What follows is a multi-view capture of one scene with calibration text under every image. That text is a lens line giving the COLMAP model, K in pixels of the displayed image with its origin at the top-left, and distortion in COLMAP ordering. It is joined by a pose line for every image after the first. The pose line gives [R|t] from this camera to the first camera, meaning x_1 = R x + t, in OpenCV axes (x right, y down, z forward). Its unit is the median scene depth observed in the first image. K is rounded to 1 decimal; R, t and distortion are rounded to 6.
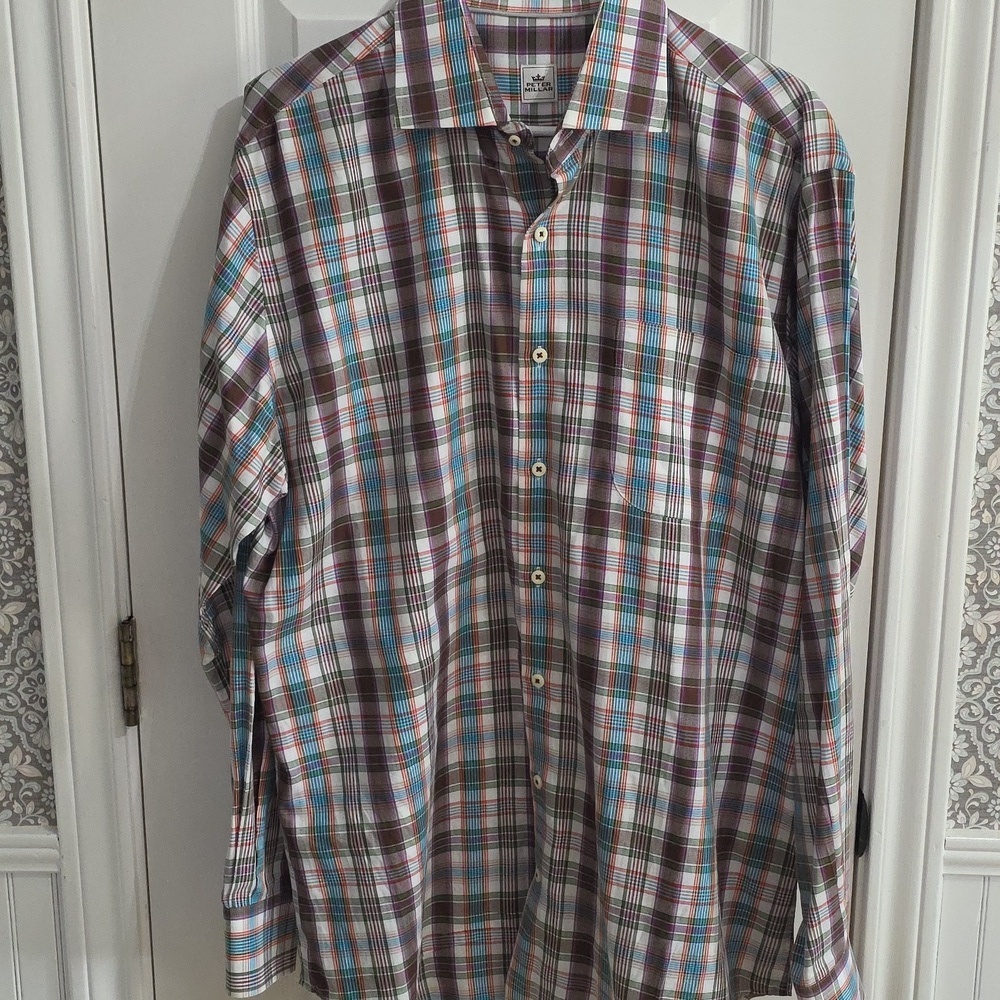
lens RADIAL K [[1461.4, 0, 573.0], [0, 1461.4, 500.1], [0, 0, 1]] dist [0.049116, -0.029570]
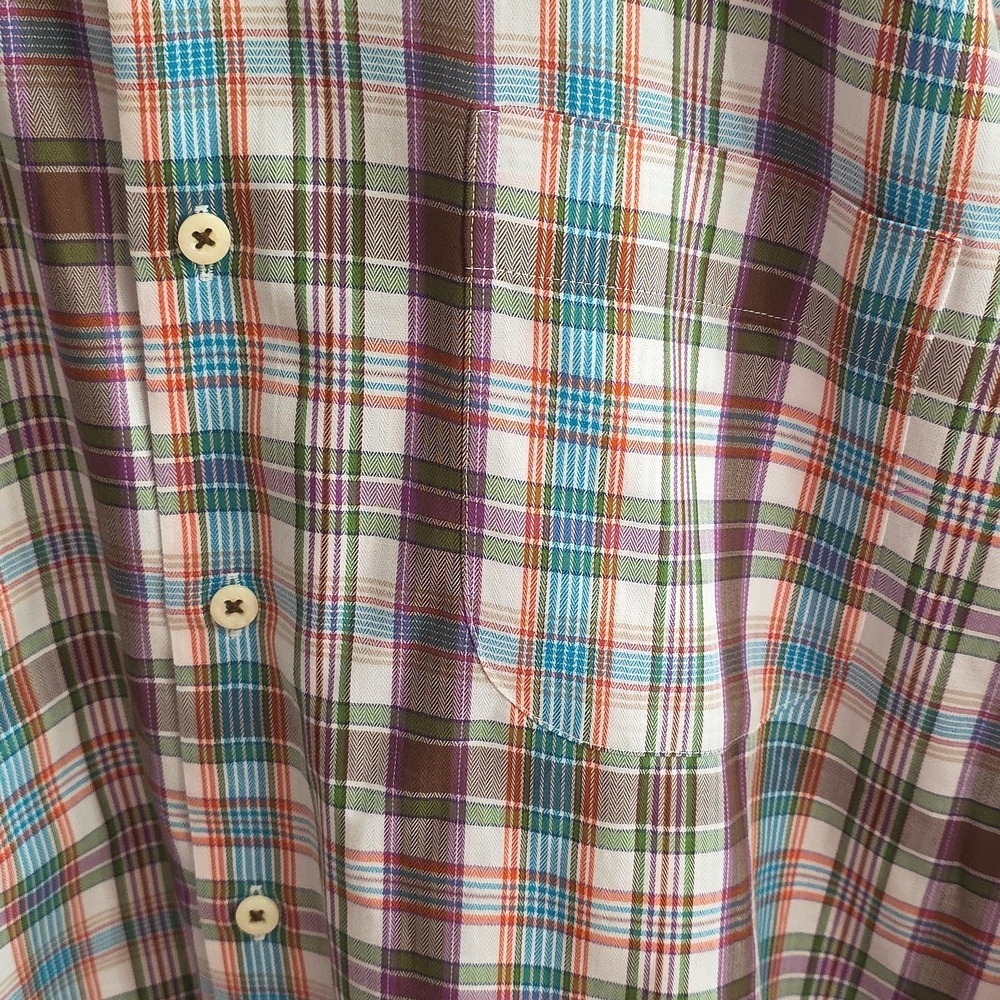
lens RADIAL K [[1461.4, 0, 573.0], [0, 1461.4, 500.1], [0, 0, 1]] dist [0.049116, -0.029570]
pose [[0.994422, -0.042936, 0.096338, 0.019650], [0.030450, 0.991367, 0.127531, -0.082480], [-0.100982, -0.123886, 0.987145, 0.698997]]
